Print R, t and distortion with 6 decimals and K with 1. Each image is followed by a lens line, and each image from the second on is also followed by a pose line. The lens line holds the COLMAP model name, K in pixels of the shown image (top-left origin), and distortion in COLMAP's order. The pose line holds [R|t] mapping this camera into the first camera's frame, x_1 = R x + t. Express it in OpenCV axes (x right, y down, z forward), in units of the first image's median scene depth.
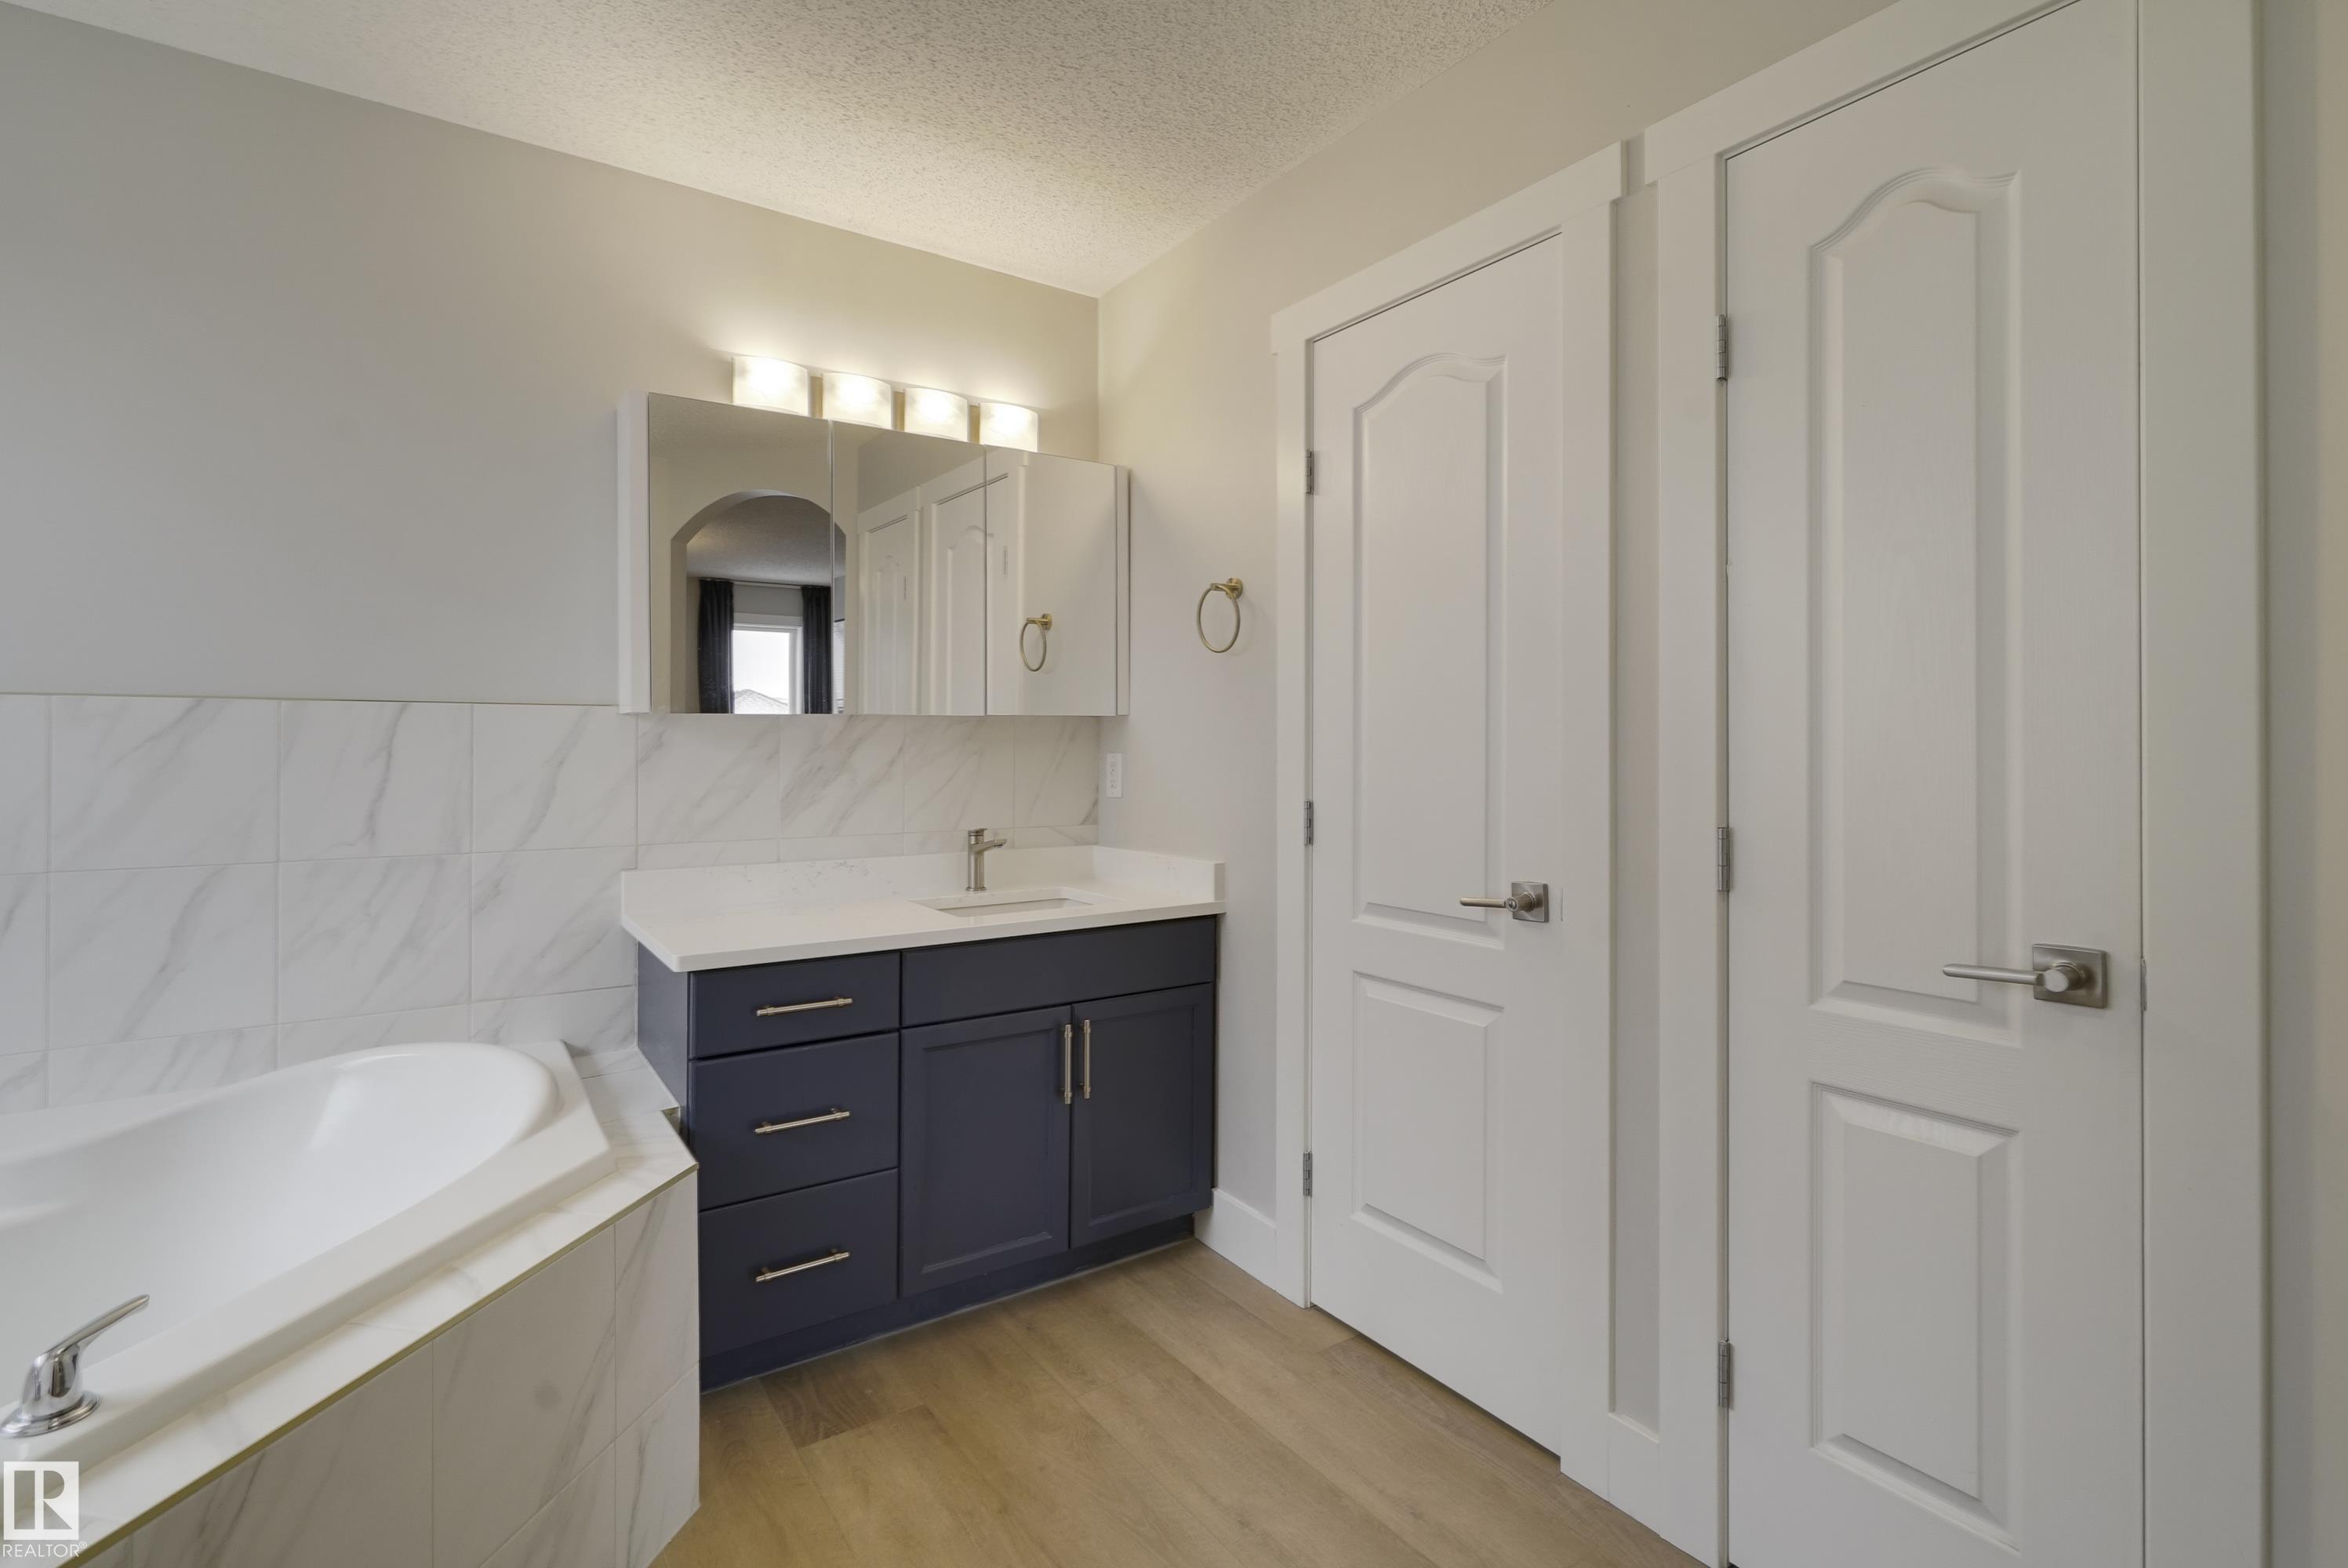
lens RADIAL K [[1083.8, 0, 1159.7], [0, 1083.8, 737.8], [0, 0, 1]] dist [-0.009418, 0.006861]
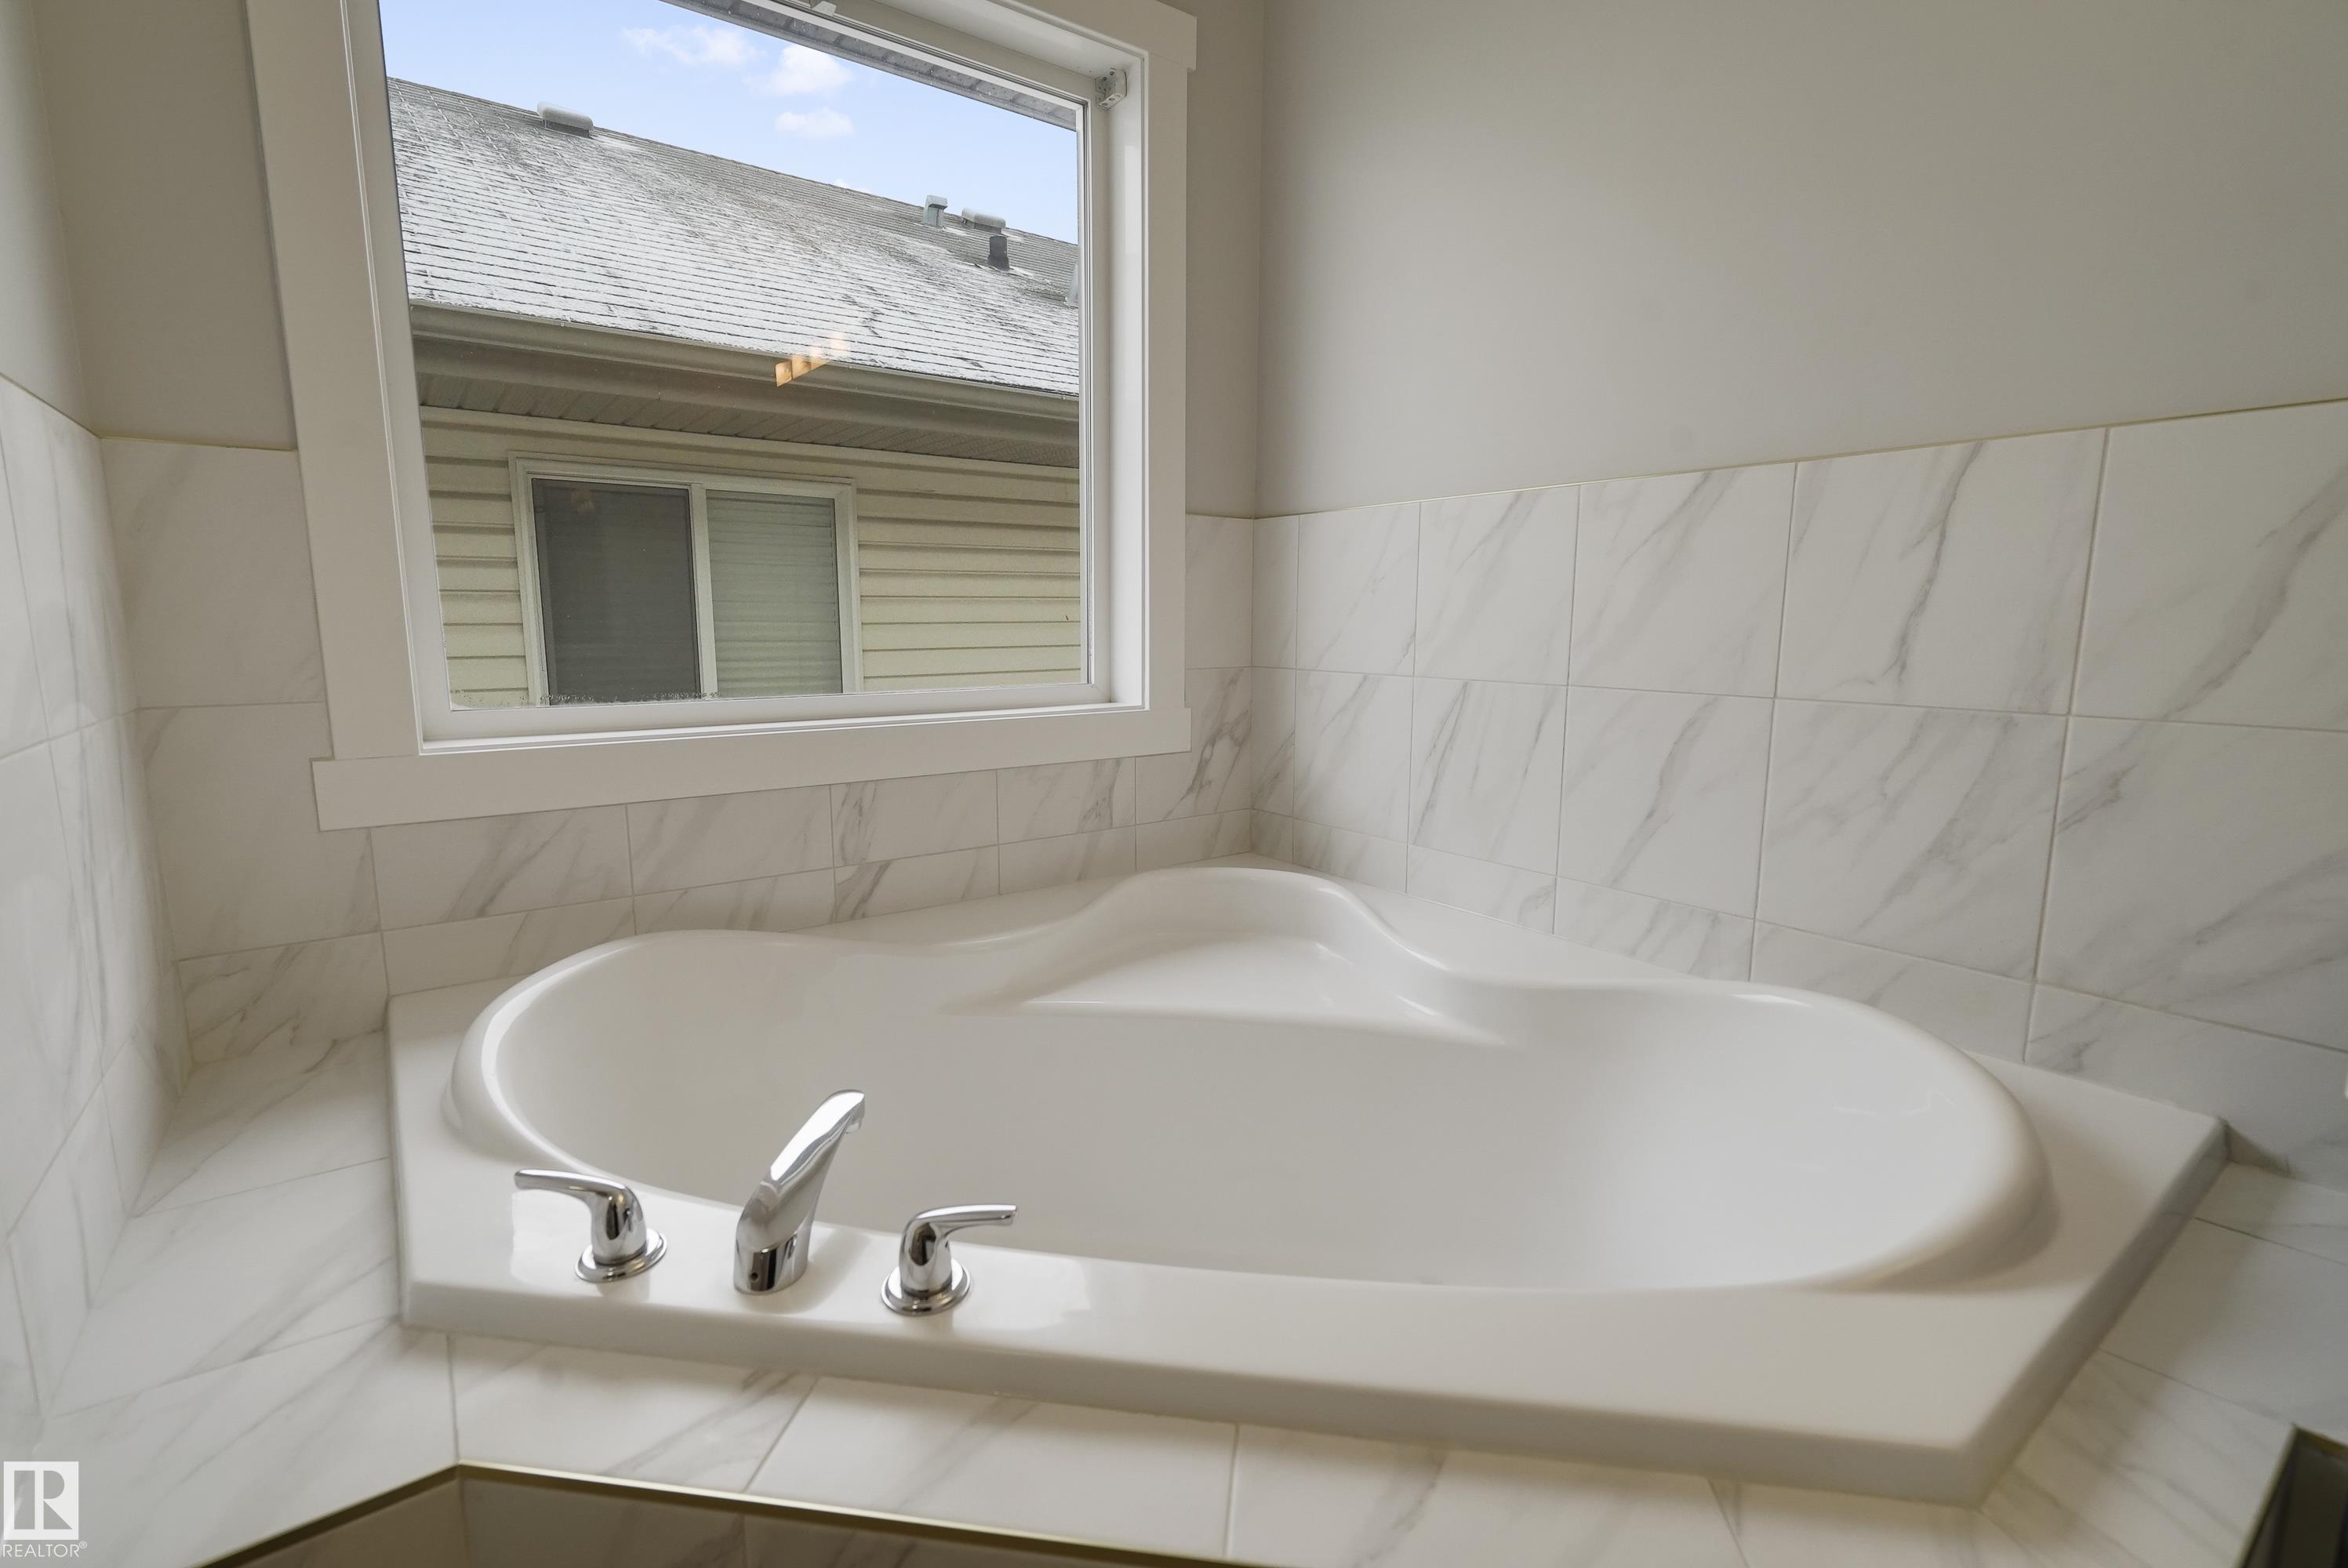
lens RADIAL K [[1083.8, 0, 1136.0], [0, 1083.8, 772.5], [0, 0, 1]] dist [-0.009418, 0.006861]
pose [[0.032395, 0.145157, -0.988878, -0.118836], [0.009031, 0.989315, 0.145517, 0.053871], [0.999434, -0.013644, 0.030738, 0.535843]]
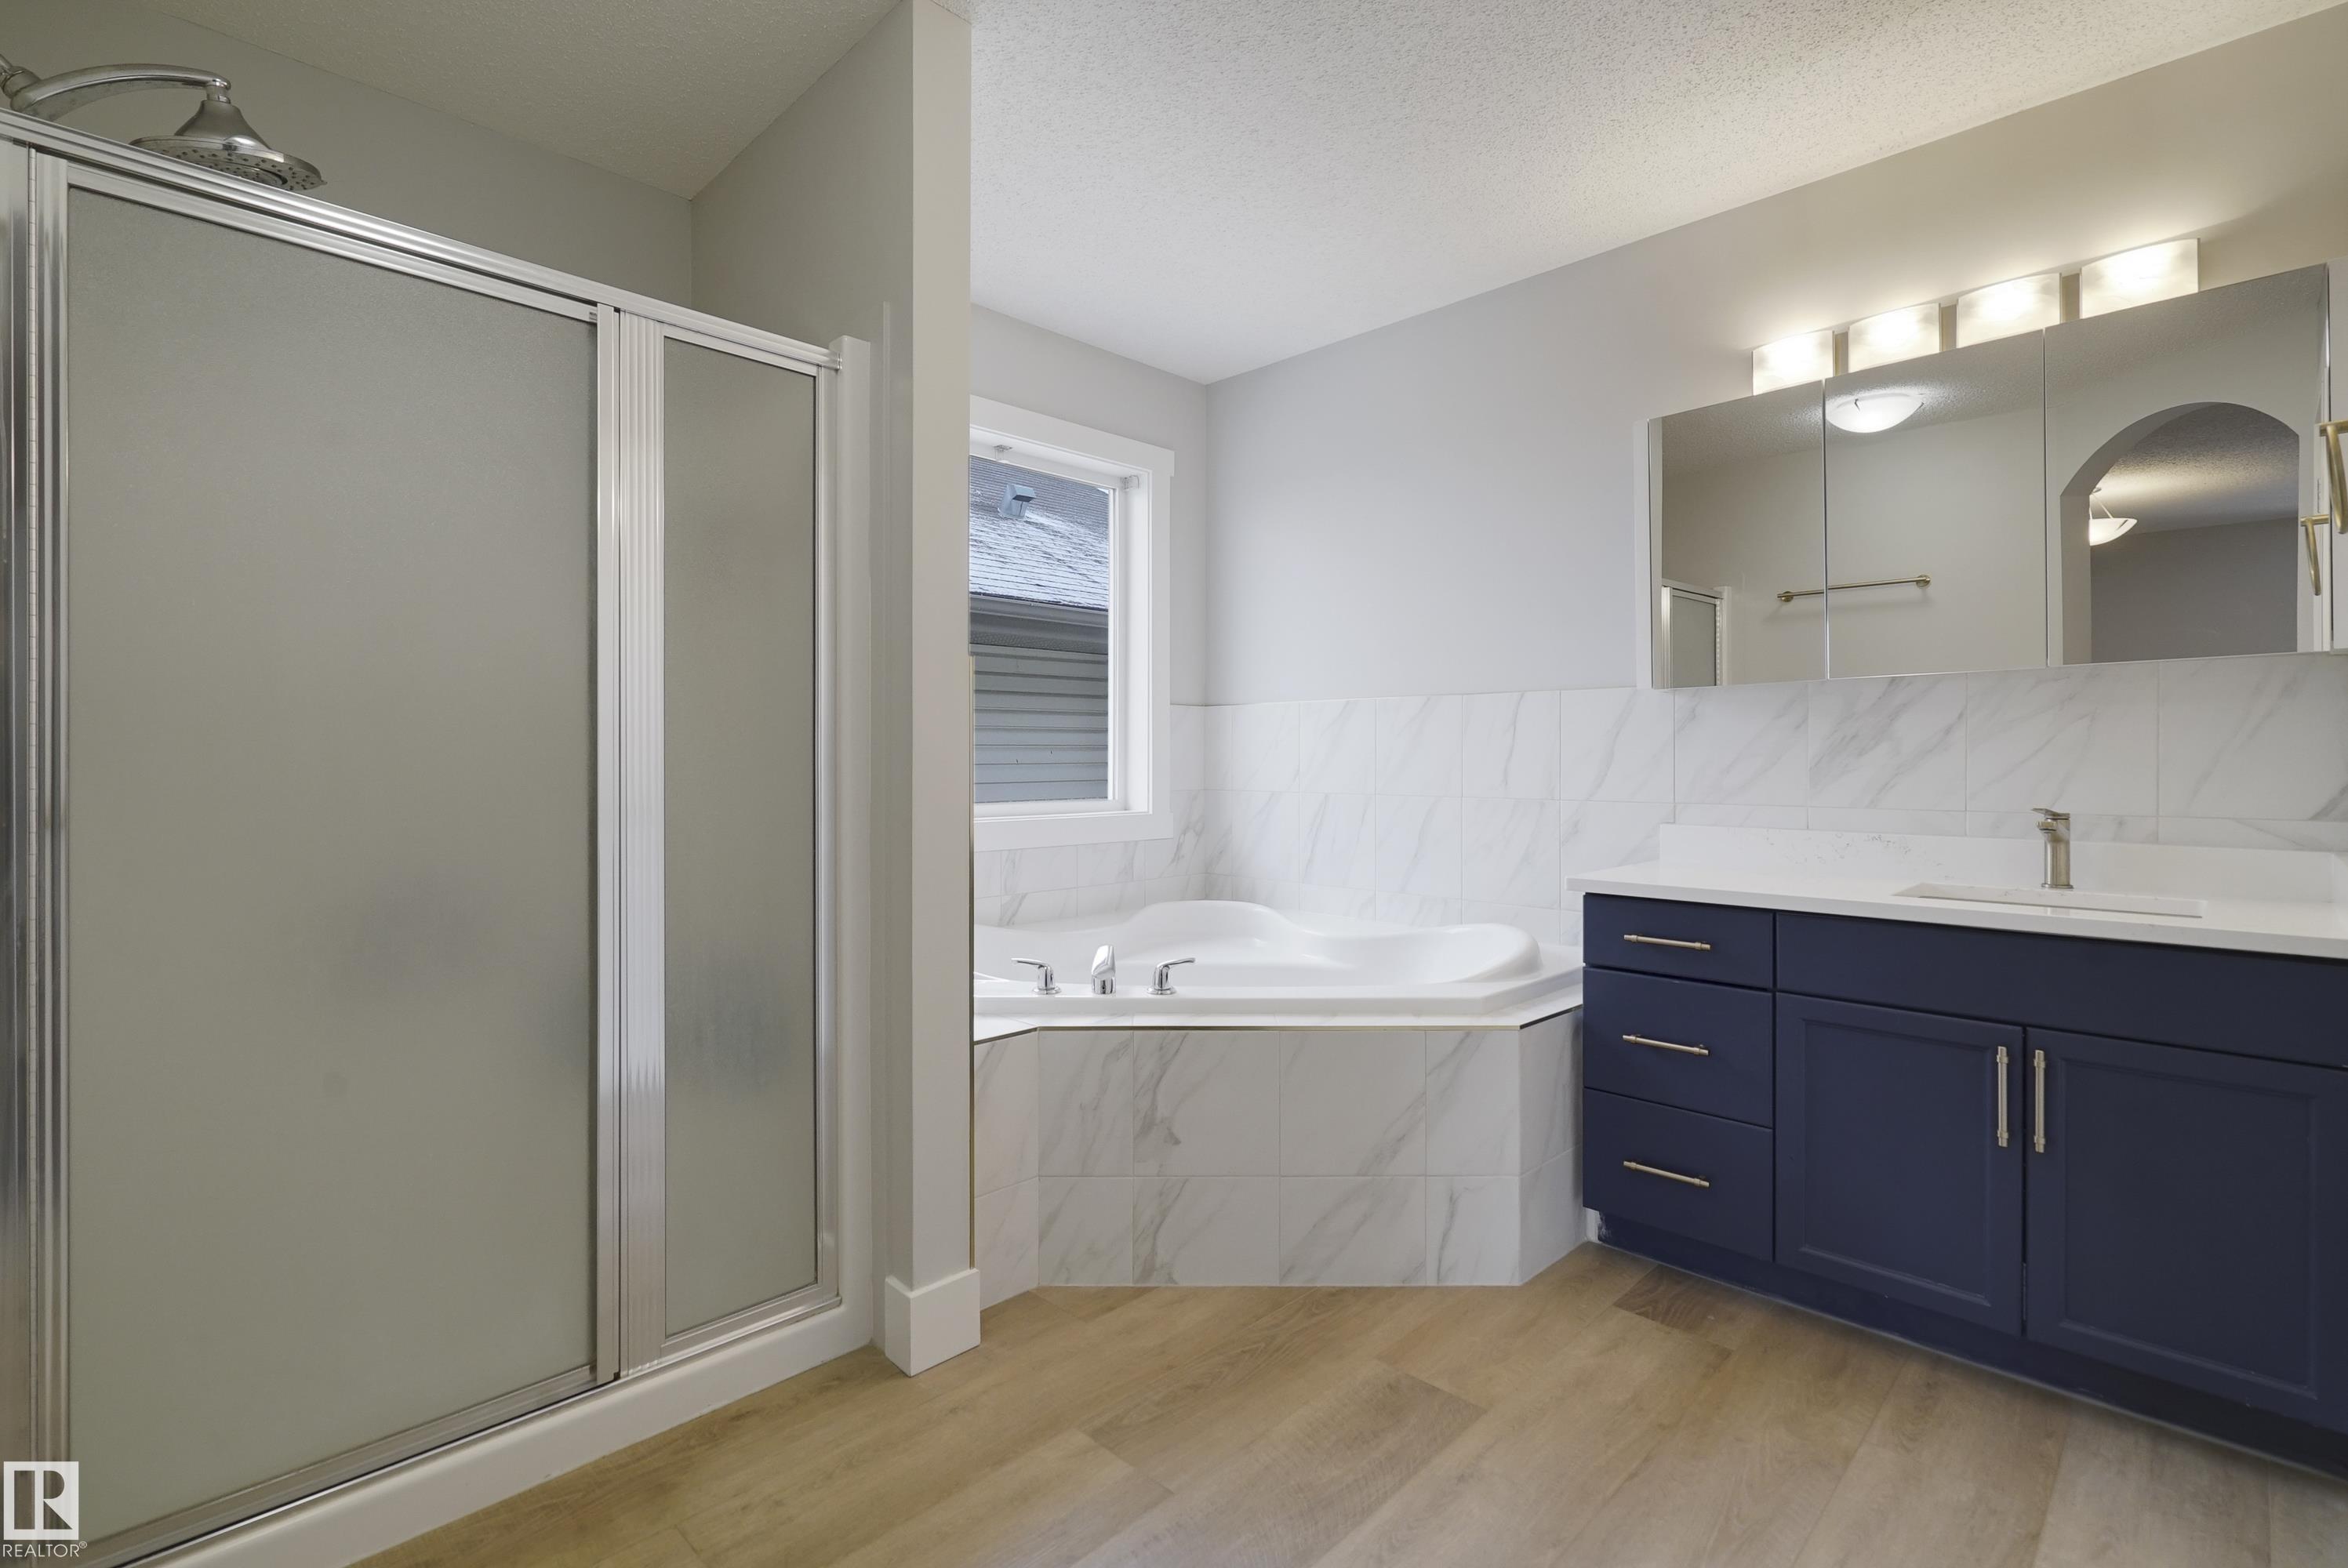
lens RADIAL K [[1083.8, 0, 1148.9], [0, 1083.8, 752.2], [0, 0, 1]] dist [-0.009418, 0.006861]
pose [[0.174282, -0.004302, -0.984686, 0.633970], [0.009057, 0.999955, -0.002766, 0.047312], [0.984654, -0.008436, 0.174313, 0.262147]]
